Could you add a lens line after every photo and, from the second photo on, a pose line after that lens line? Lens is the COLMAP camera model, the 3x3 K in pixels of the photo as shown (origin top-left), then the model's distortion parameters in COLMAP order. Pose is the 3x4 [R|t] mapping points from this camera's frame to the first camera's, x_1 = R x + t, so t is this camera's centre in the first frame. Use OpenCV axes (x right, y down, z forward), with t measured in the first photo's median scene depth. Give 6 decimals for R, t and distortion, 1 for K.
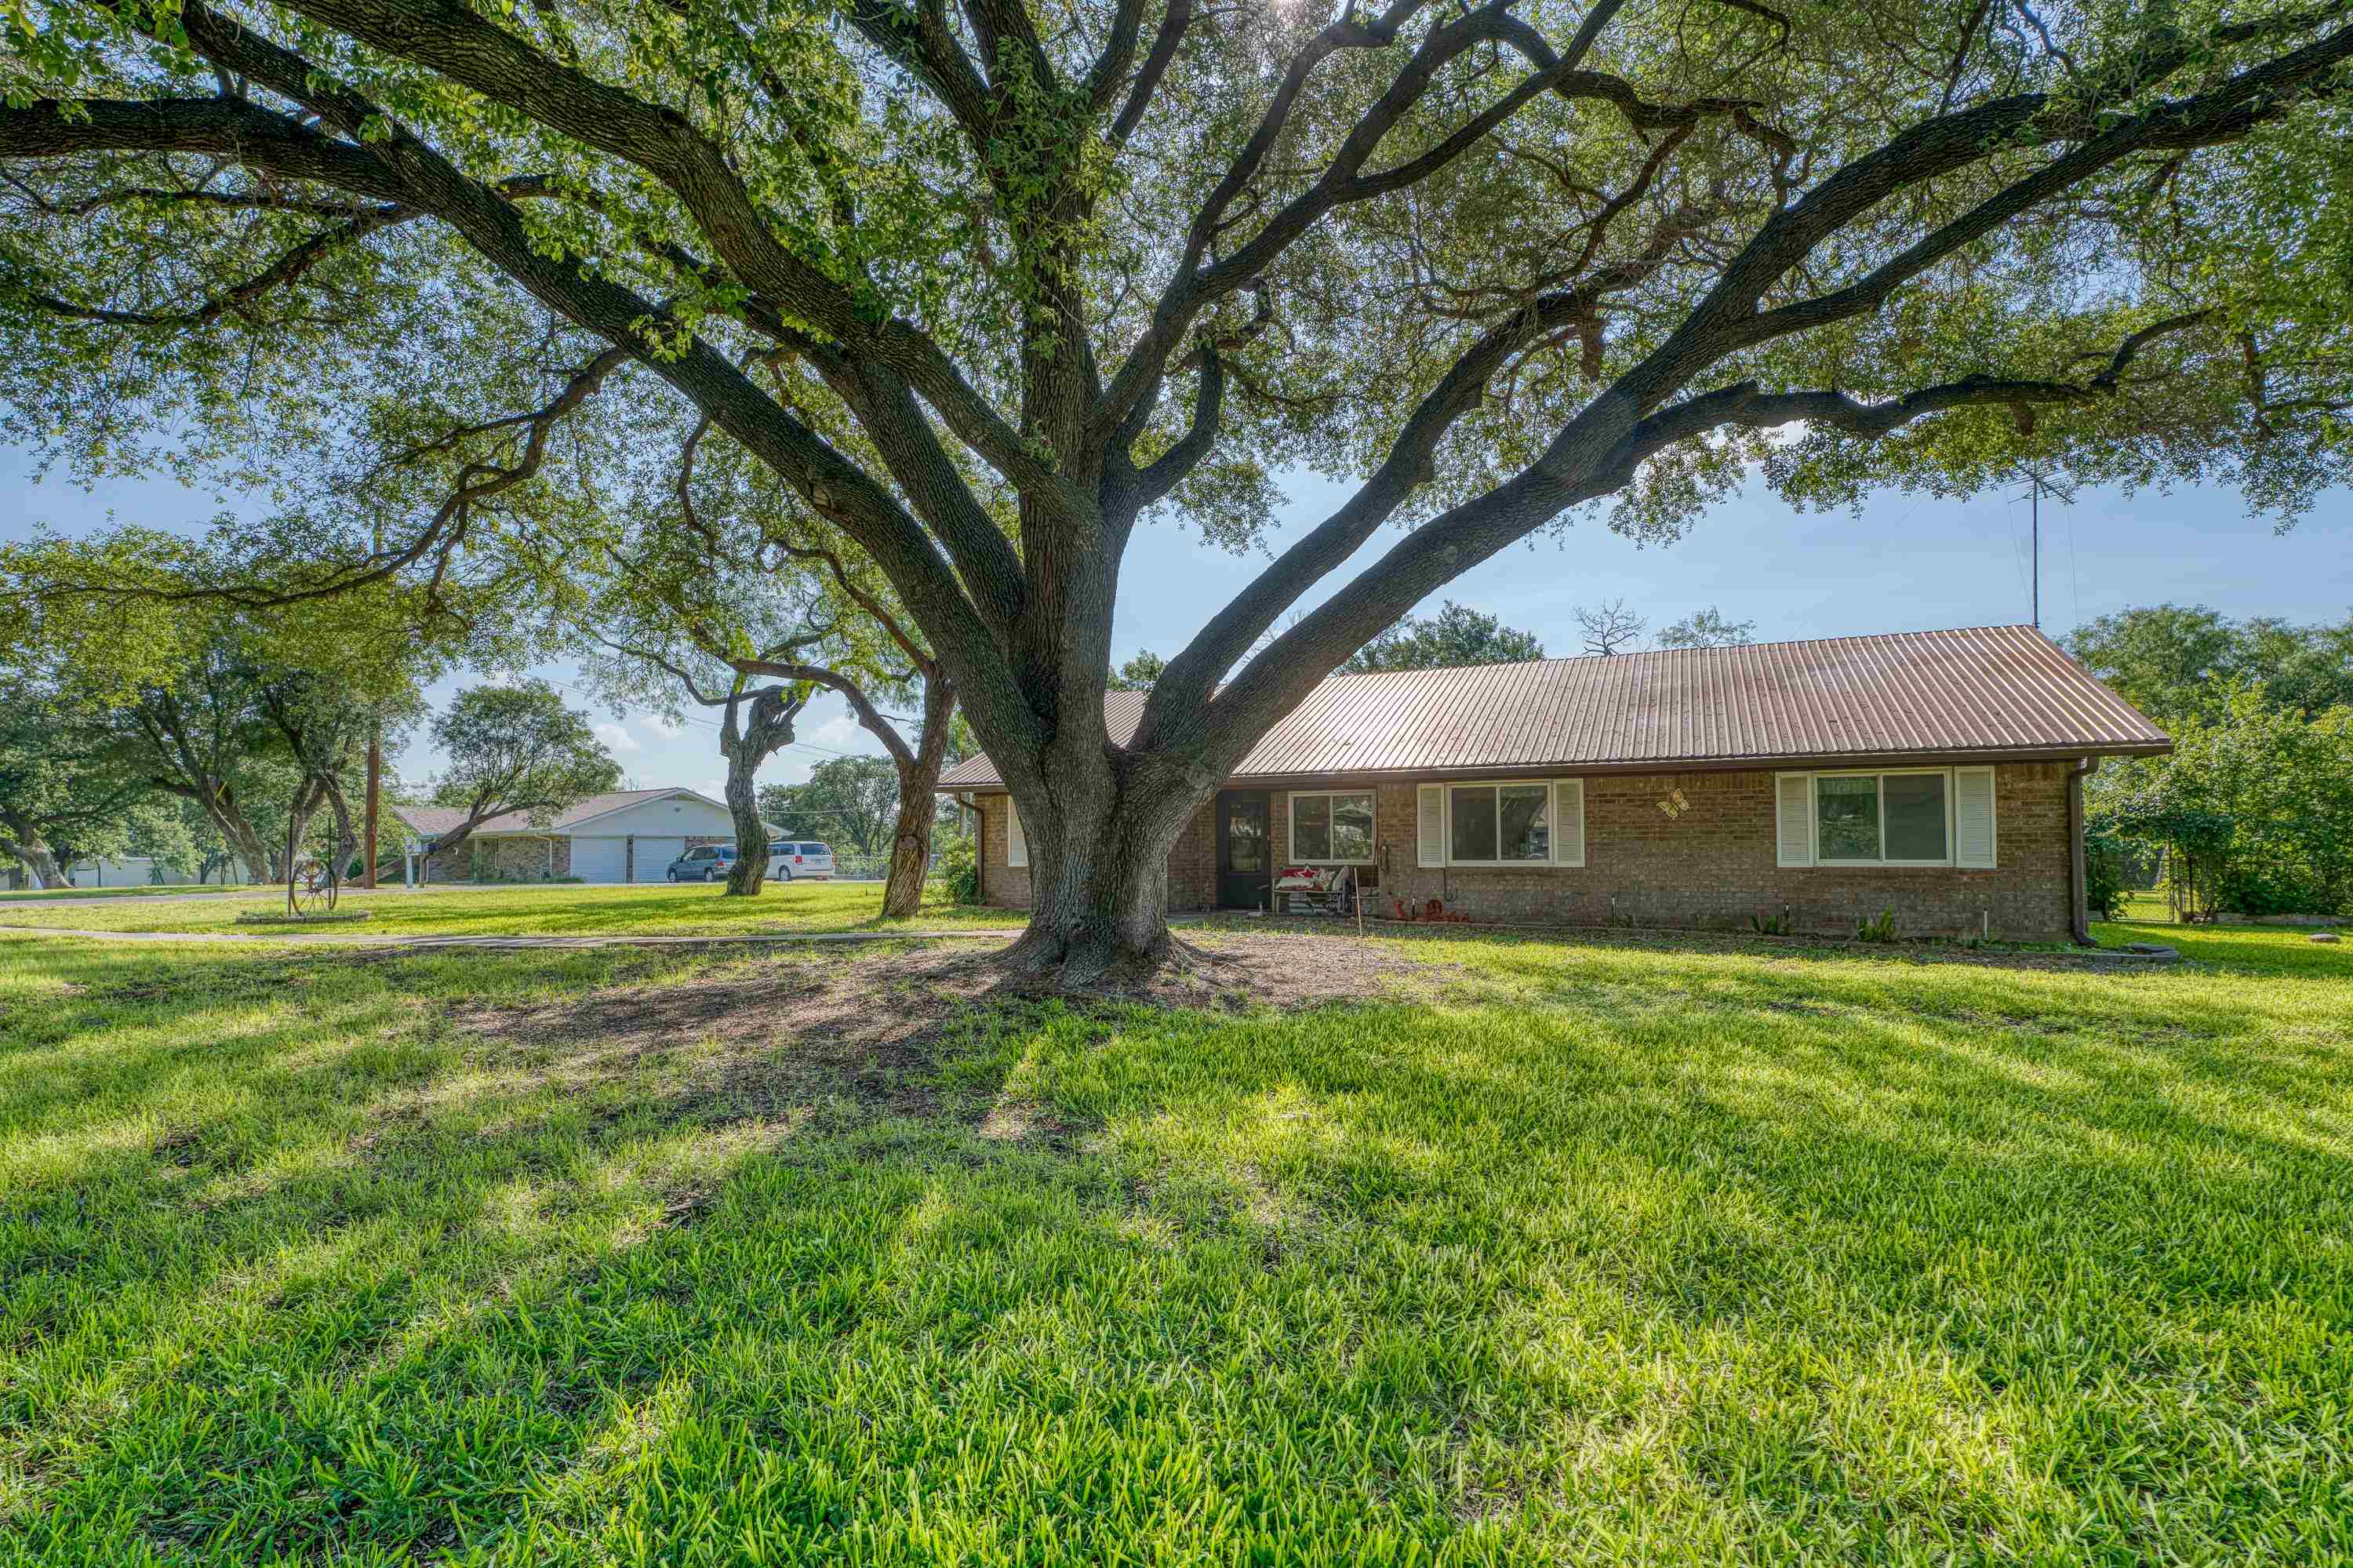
lens RADIAL K [[1077.2, 0, 1176.5], [0, 1077.2, 784.0], [0, 0, 1]] dist [0.011341, 0.000177]
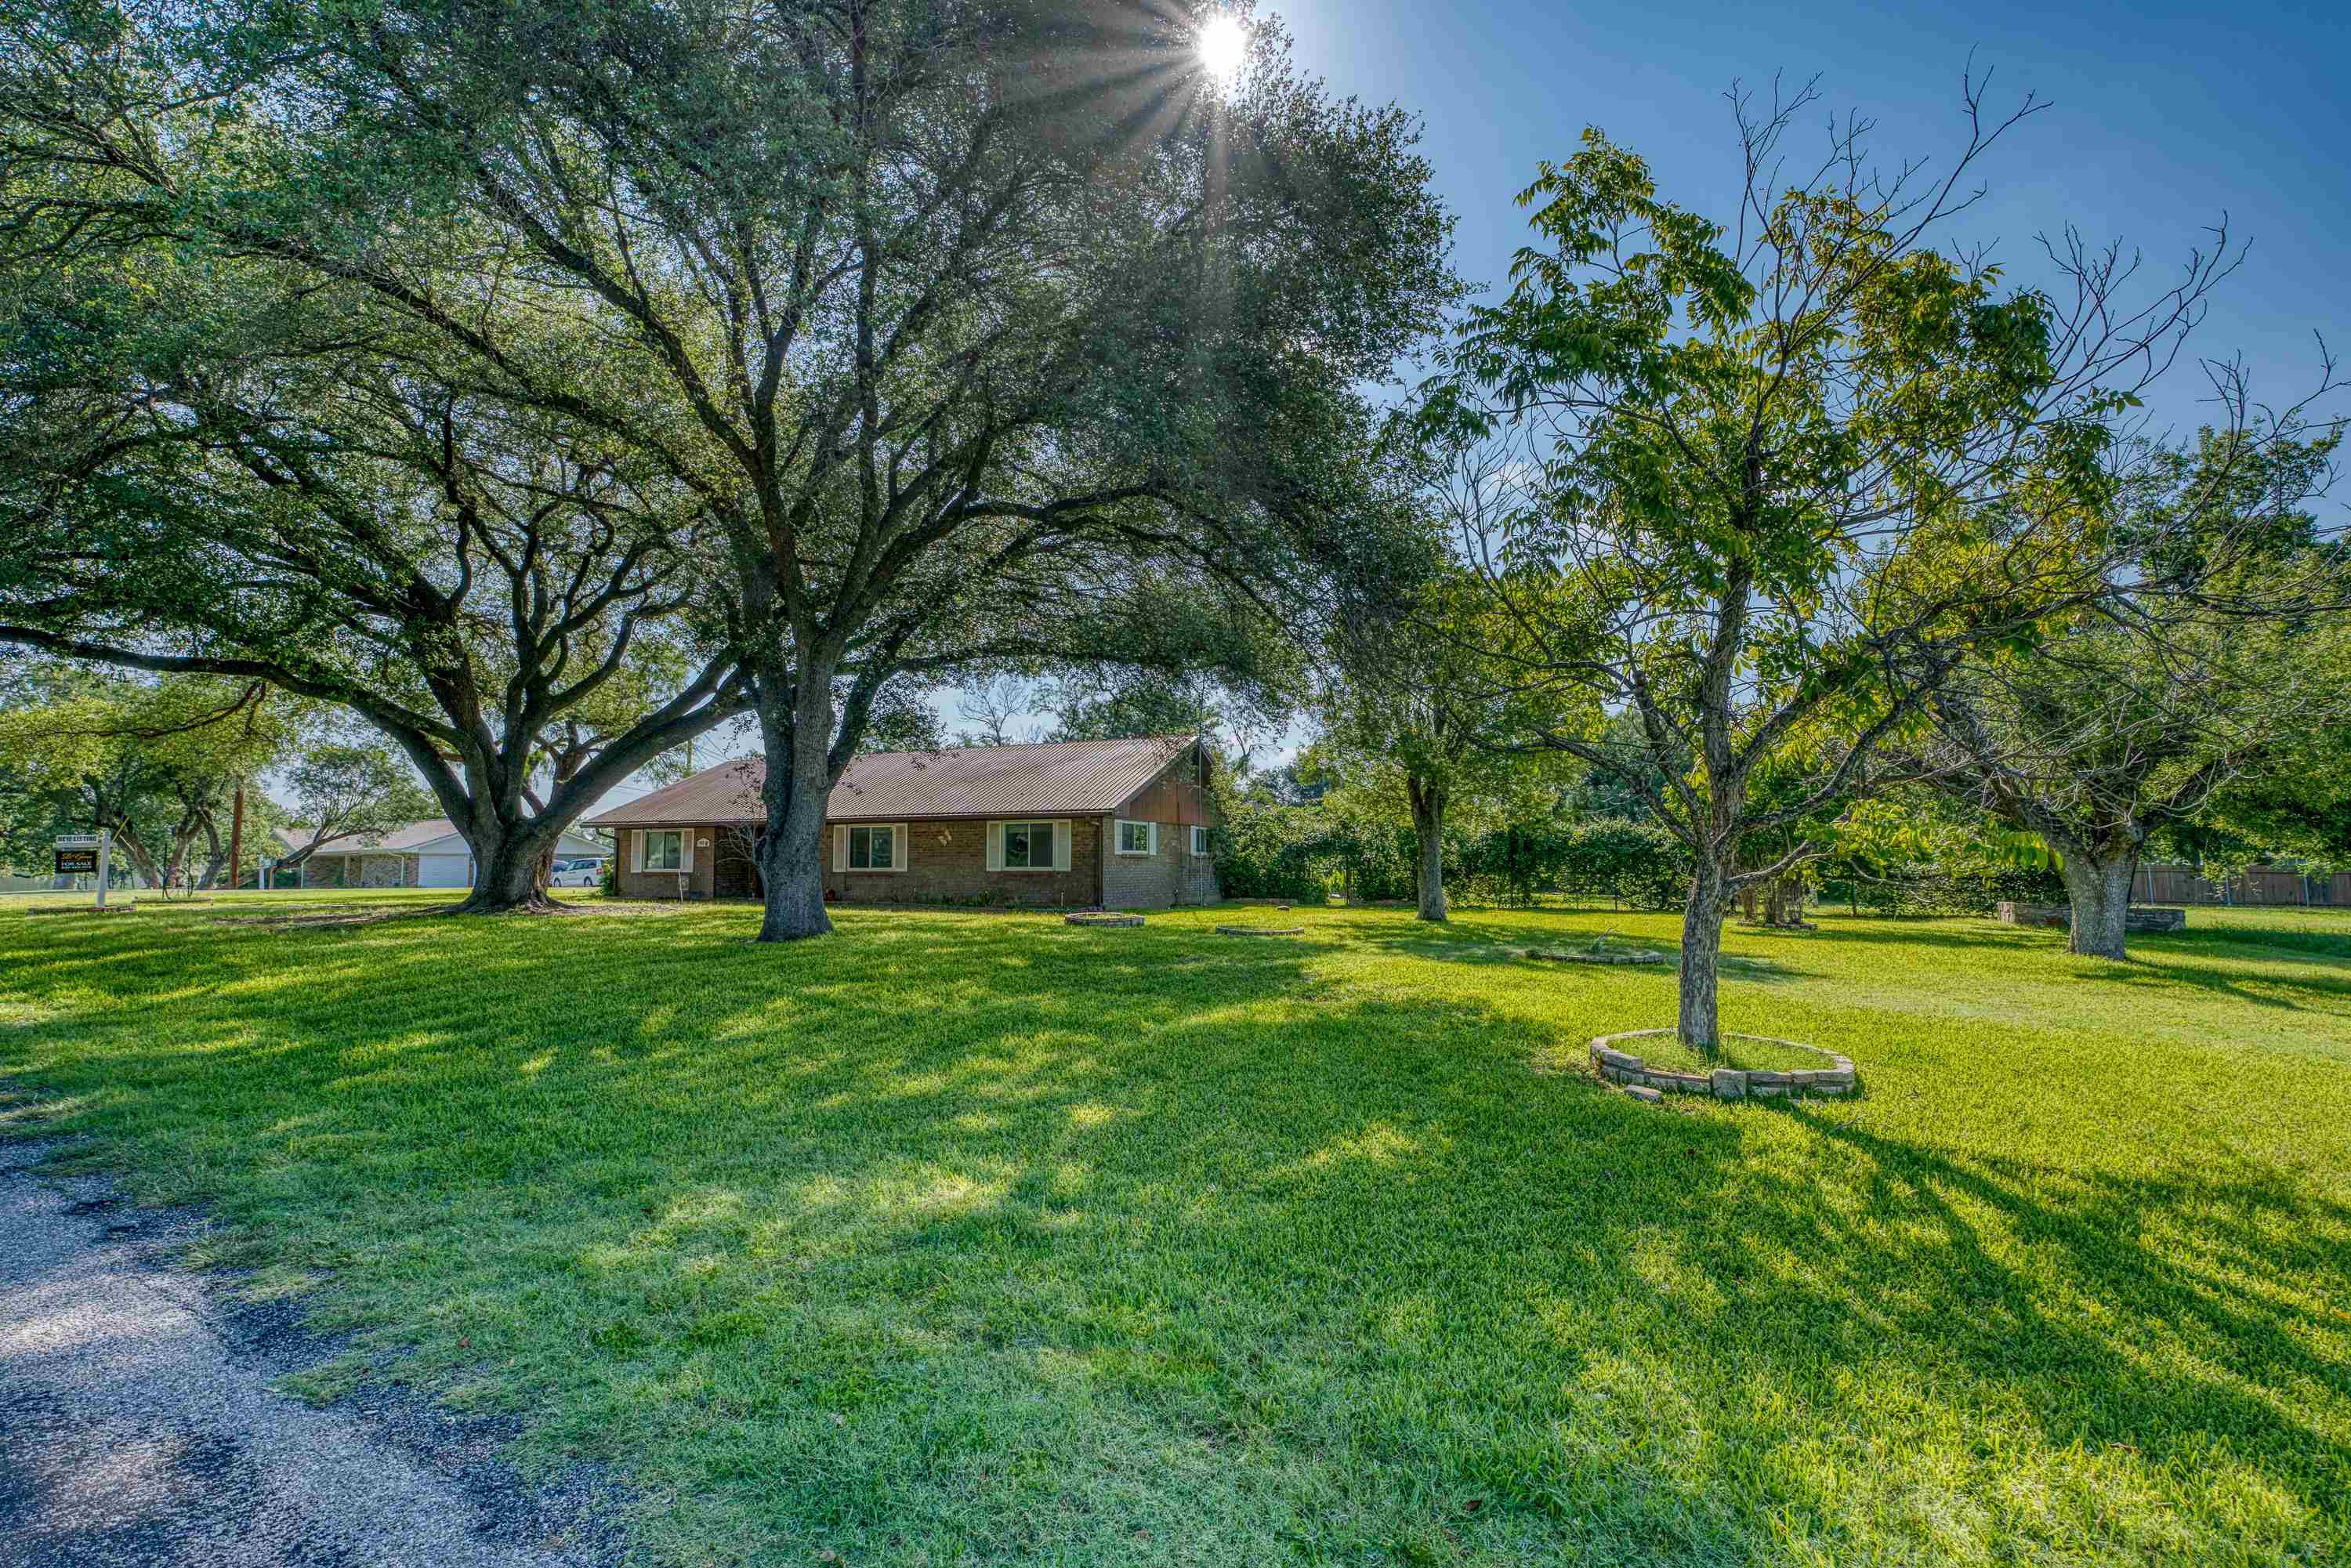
lens RADIAL K [[1107.6, 0, 1180.9], [0, 1107.6, 766.2], [0, 0, 1]] dist [0.012481, 0.000061]
pose [[0.999312, -0.000223, 0.037076, 0.445309], [0.001074, 0.999737, -0.022919, -0.033624], [-0.037061, 0.022943, 0.999050, -0.514677]]
